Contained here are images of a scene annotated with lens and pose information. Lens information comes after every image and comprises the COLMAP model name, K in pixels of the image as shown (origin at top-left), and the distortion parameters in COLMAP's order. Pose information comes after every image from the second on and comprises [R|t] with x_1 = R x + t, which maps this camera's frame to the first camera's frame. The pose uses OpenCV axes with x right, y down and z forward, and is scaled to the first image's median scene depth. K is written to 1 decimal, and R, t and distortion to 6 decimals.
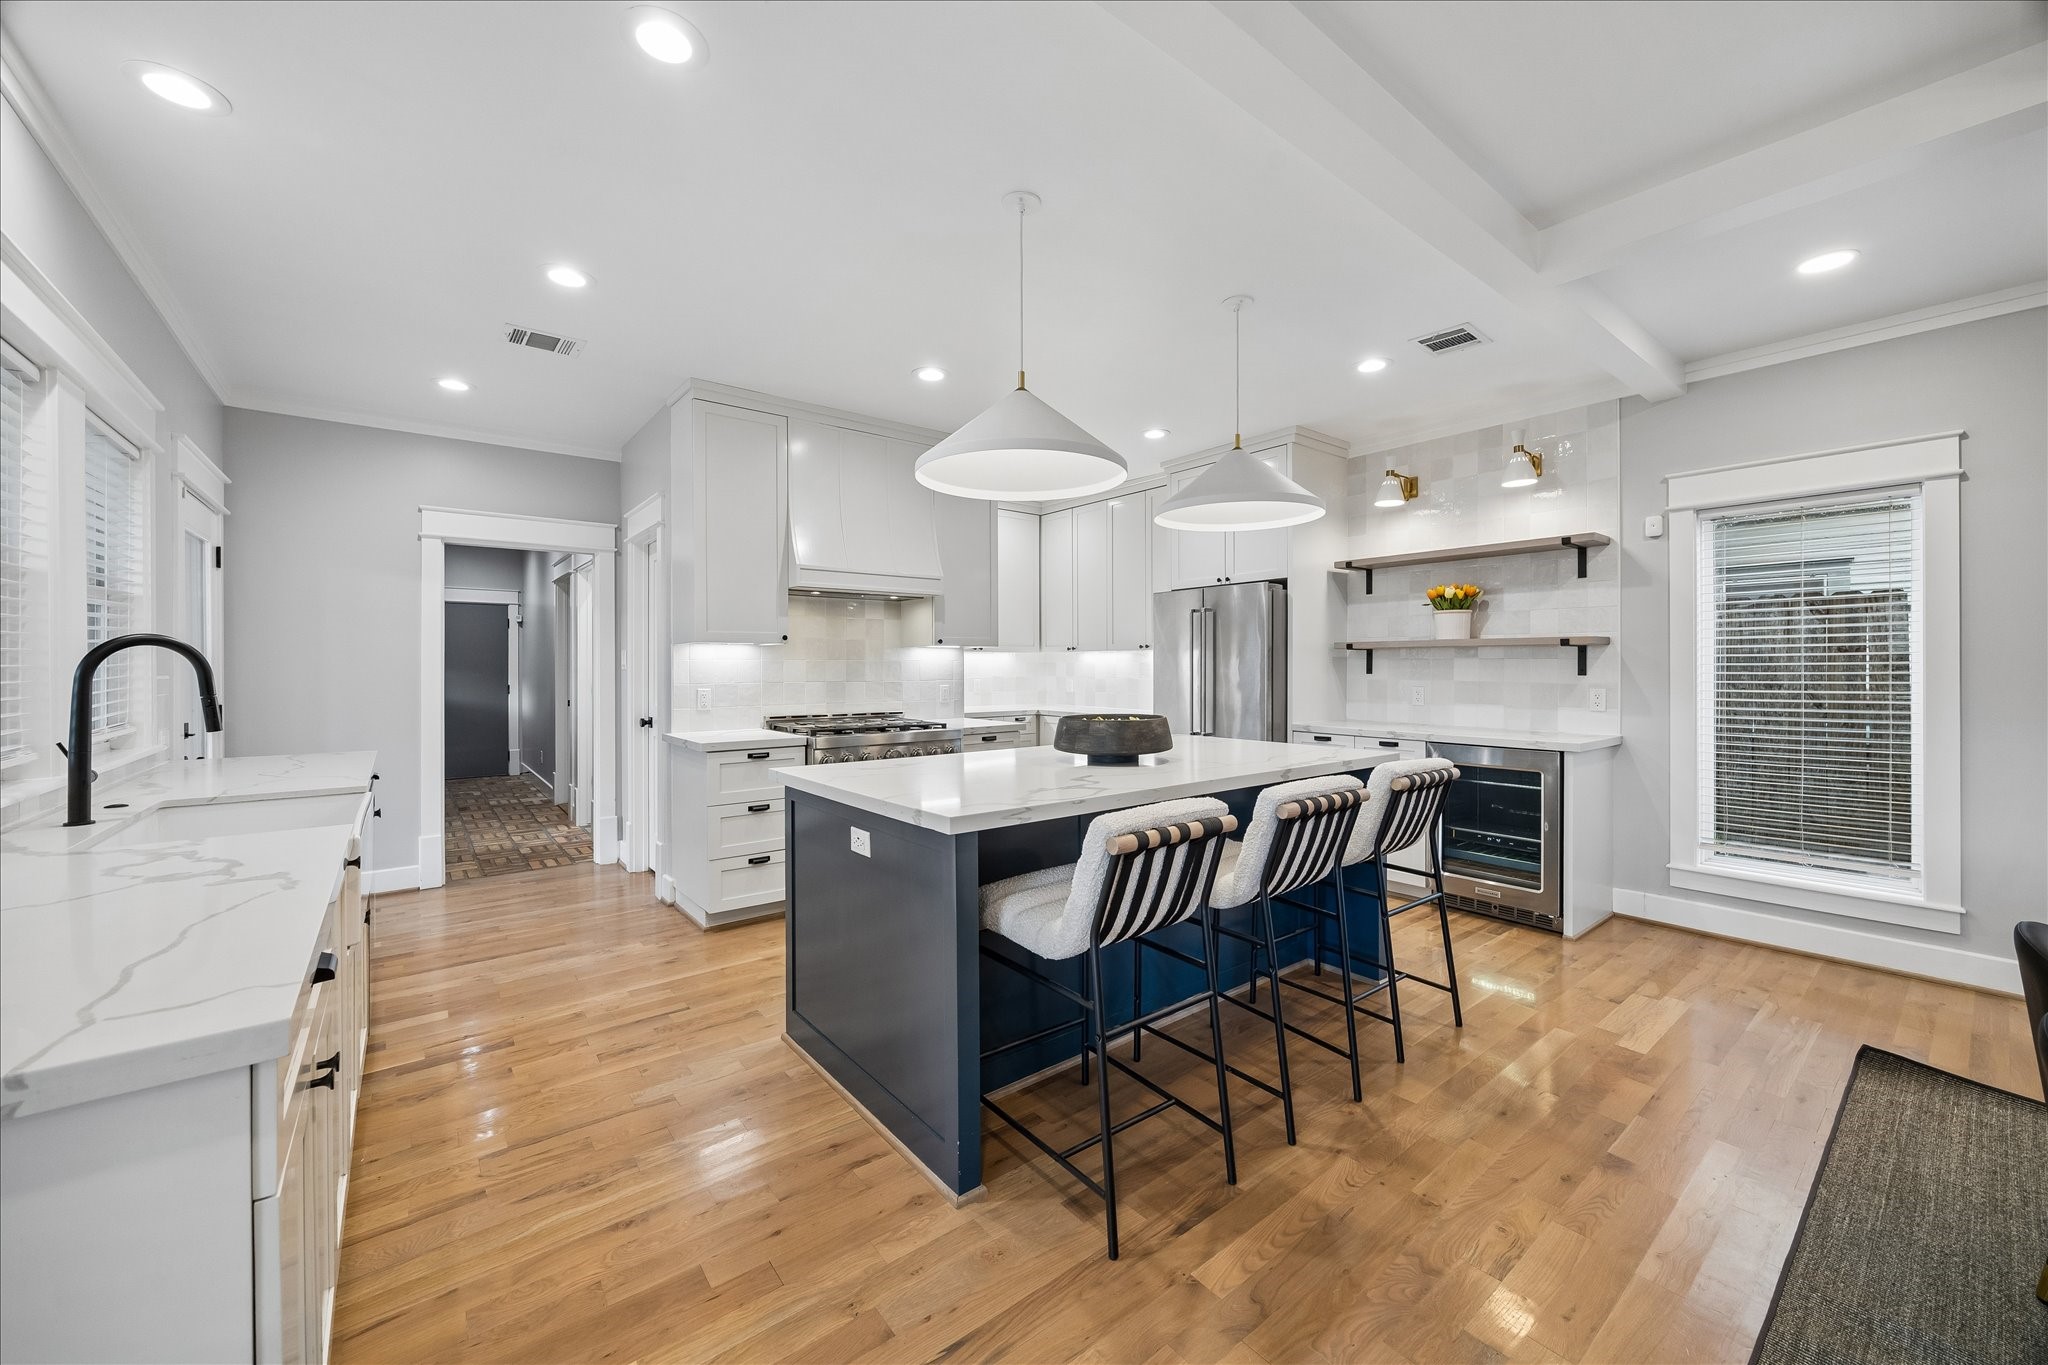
lens RADIAL K [[772.1, 0, 1021.2], [0, 772.1, 676.5], [0, 0, 1]] dist [0.012274, 0.000154]
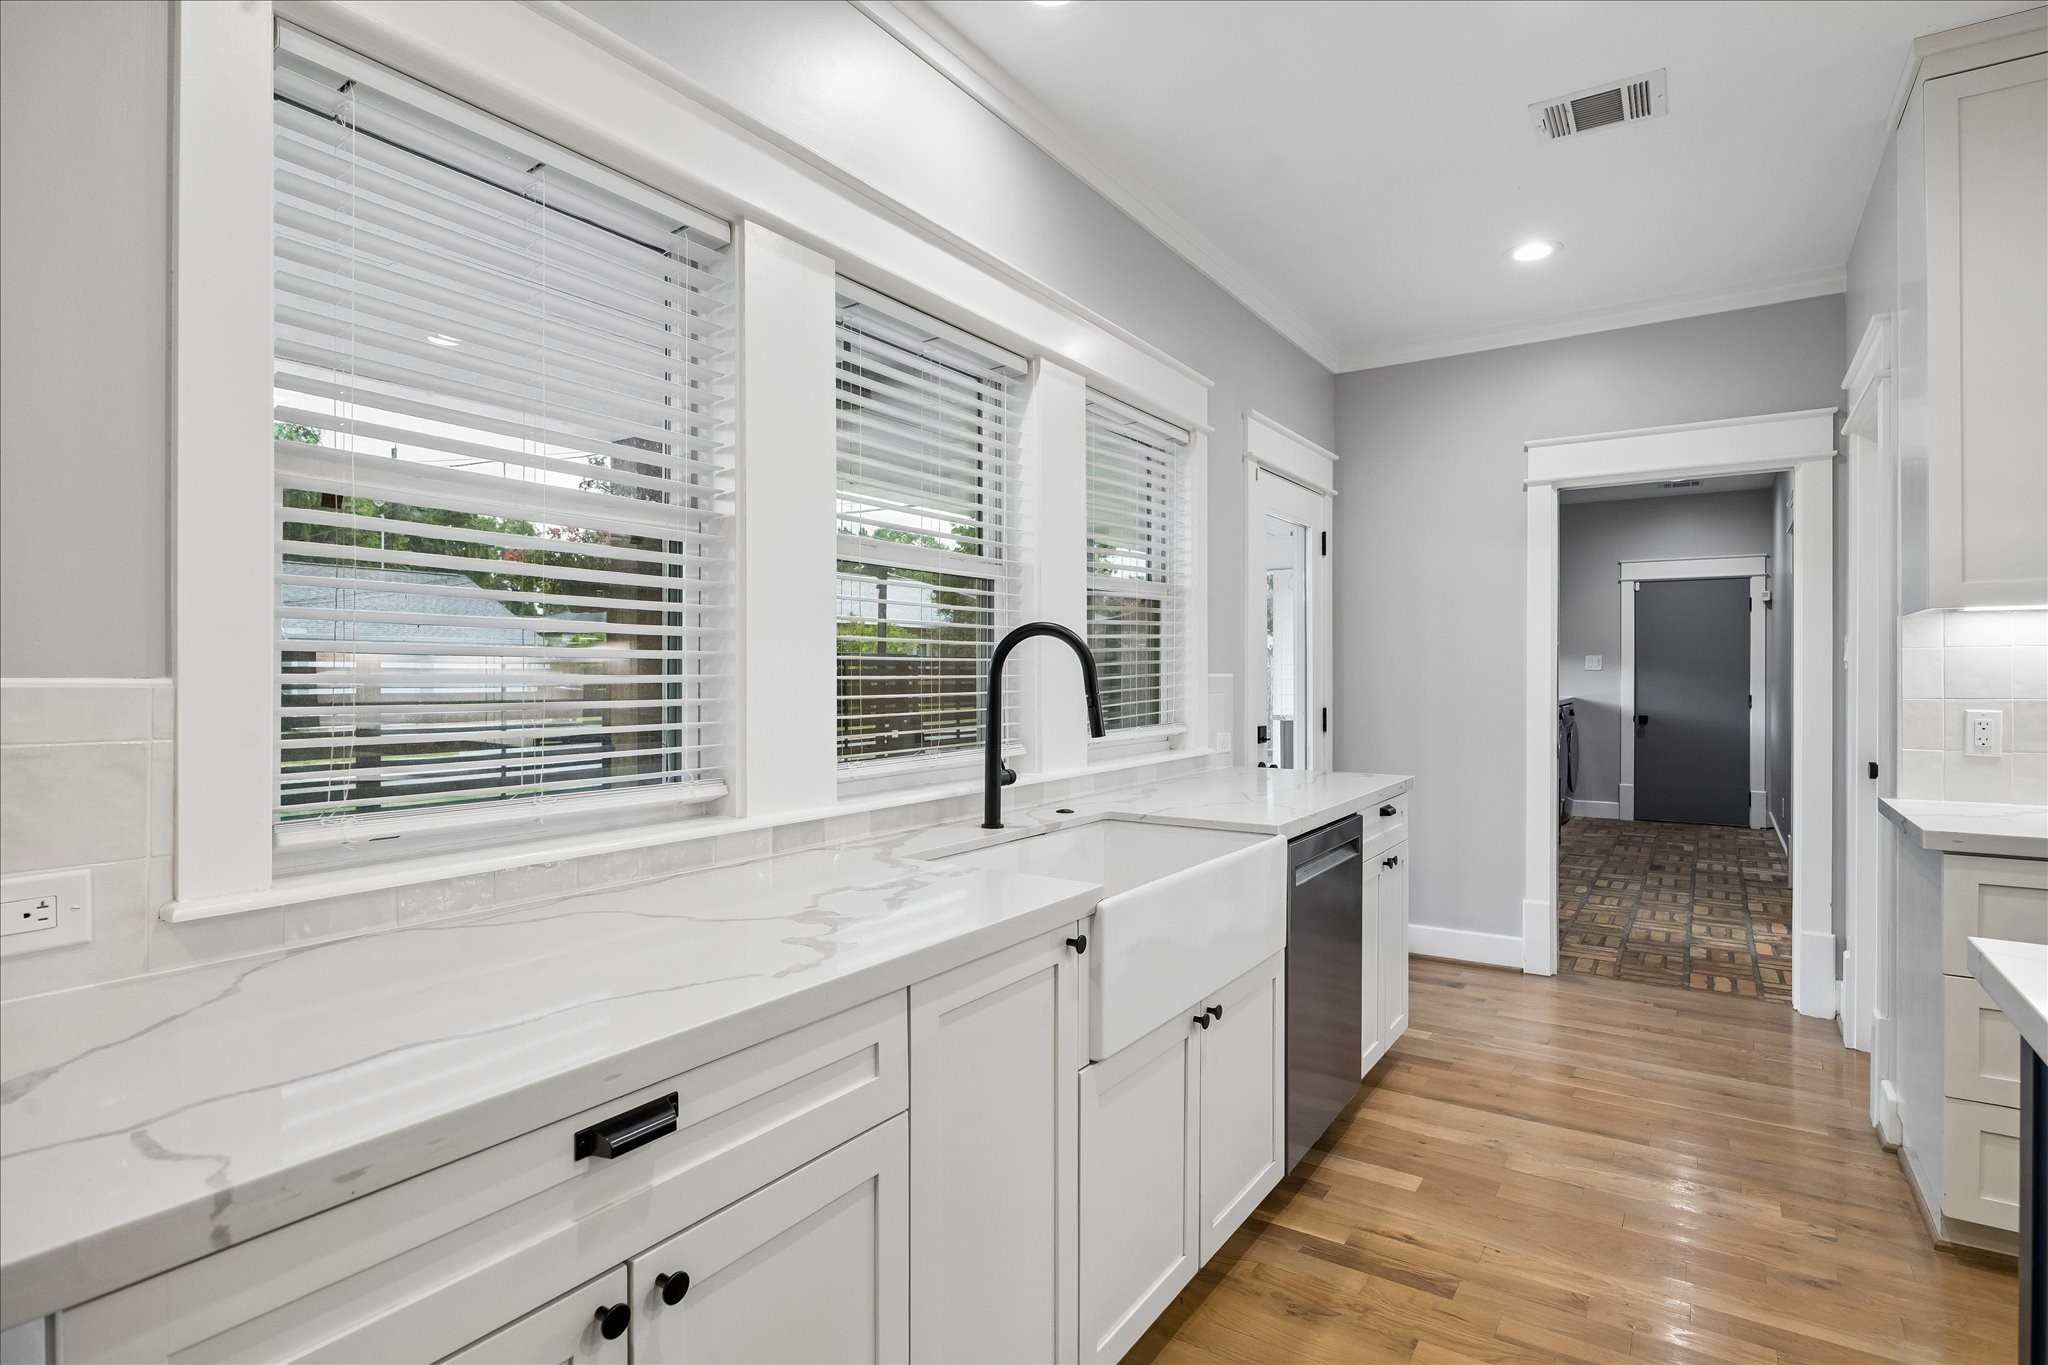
lens RADIAL K [[1030.7, 0, 1015.3], [0, 1030.7, 673.8], [0, 0, 1]] dist [-0.002679, -0.001157]
pose [[0.307367, 0.003601, -0.951584, -0.005850], [-0.012605, 0.999921, -0.000287, 0.001734], [0.951507, 0.012083, 0.307388, 0.255399]]
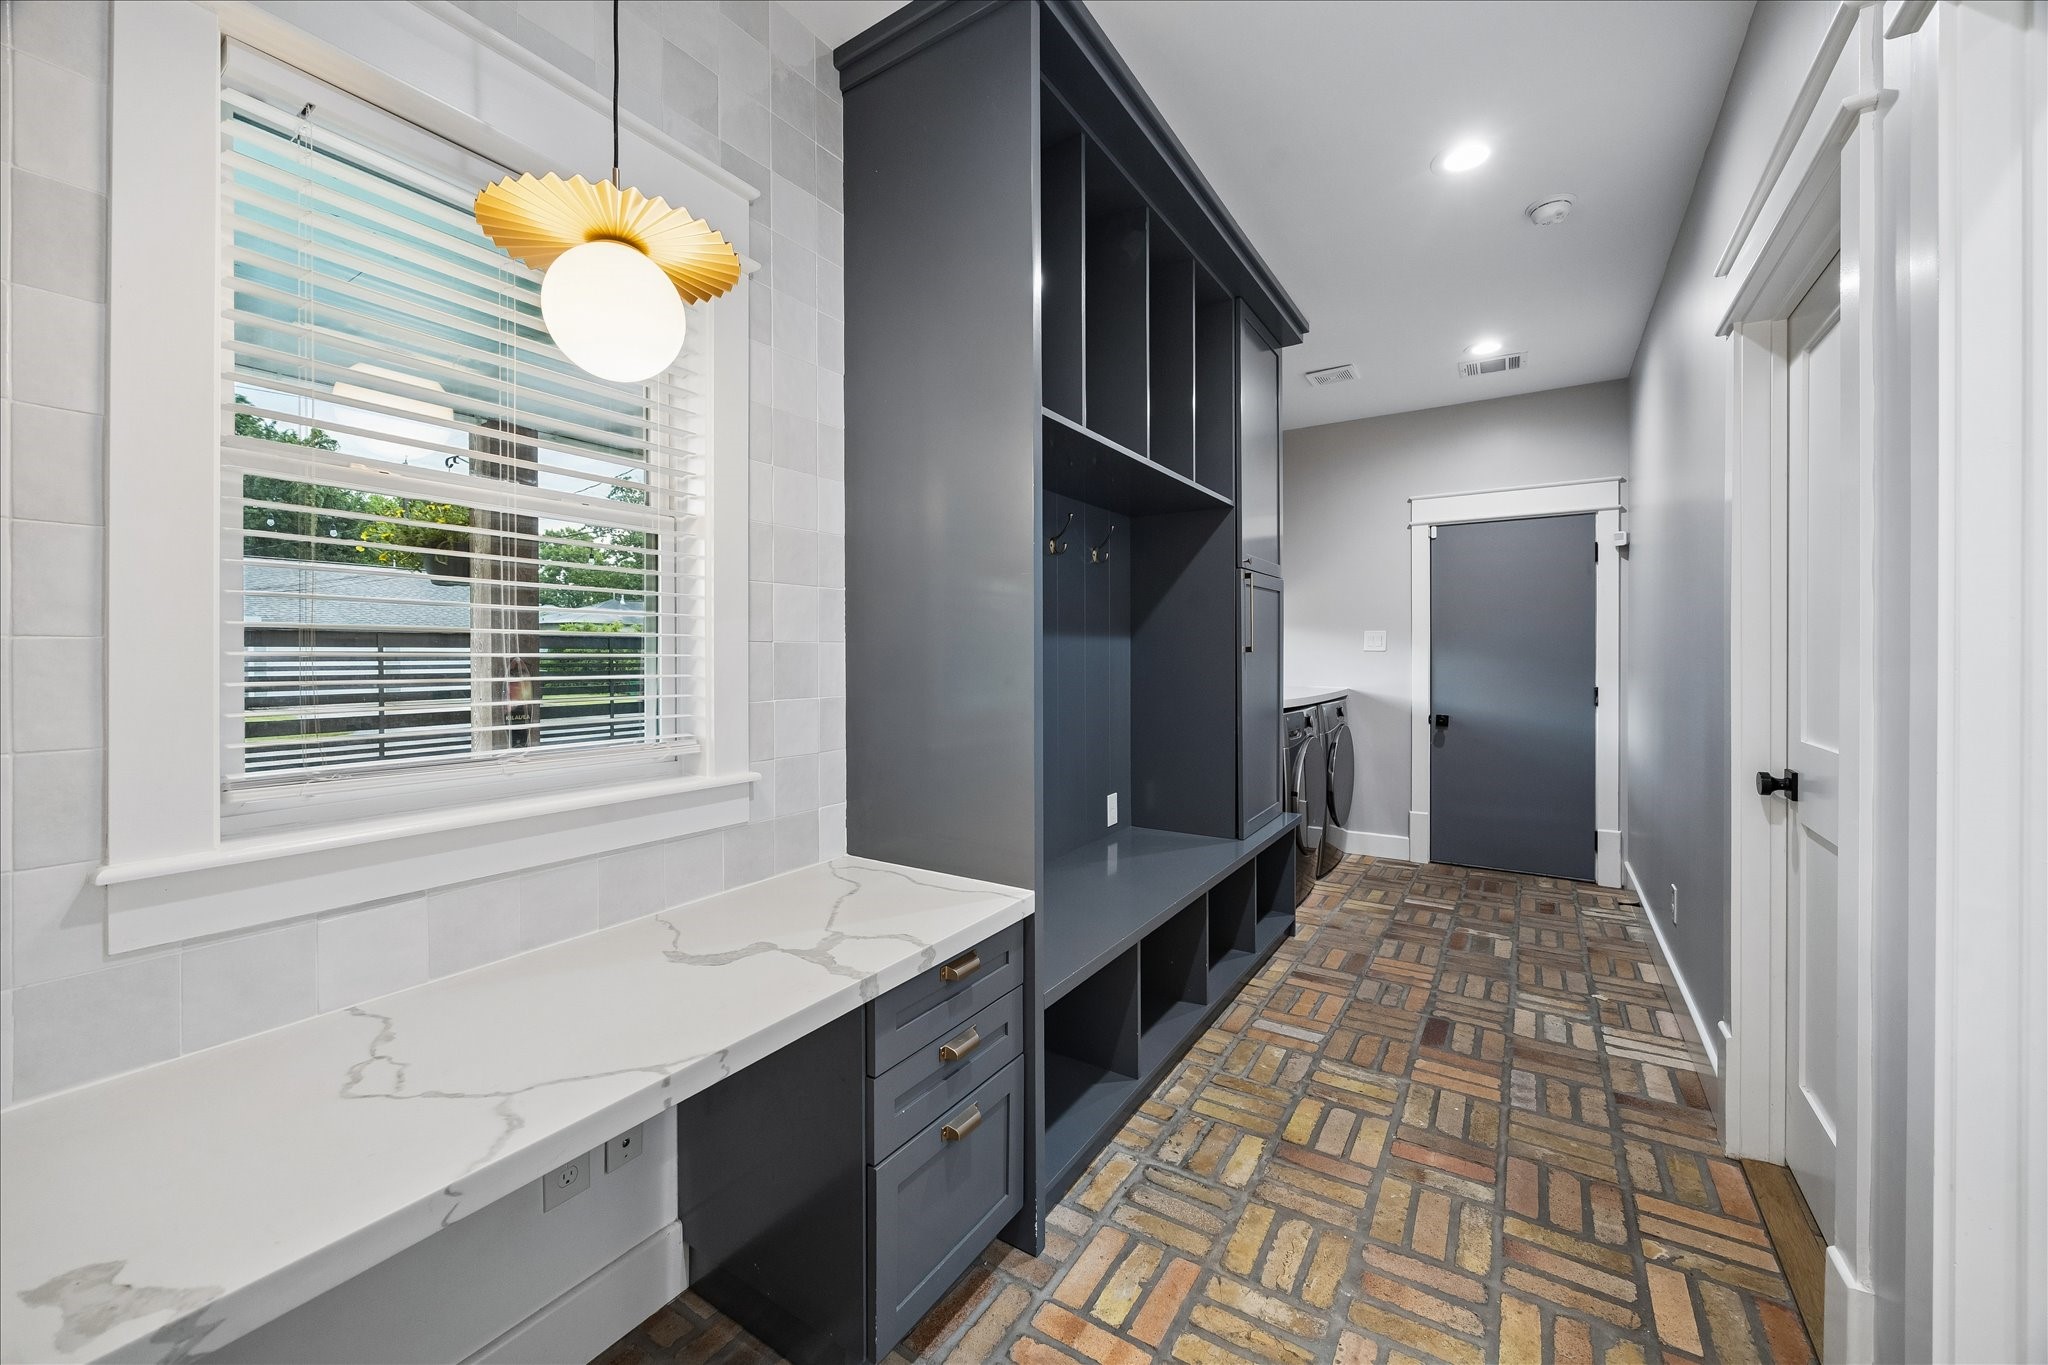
lens RADIAL K [[772.1, 0, 1037.0], [0, 772.1, 642.8], [0, 0, 1]] dist [0.012274, 0.000154]
pose [[0.329627, -0.006424, -0.944089, -0.759432], [-0.017314, 0.999768, -0.012848, -0.008706], [0.943952, 0.020581, 0.329439, 1.214303]]
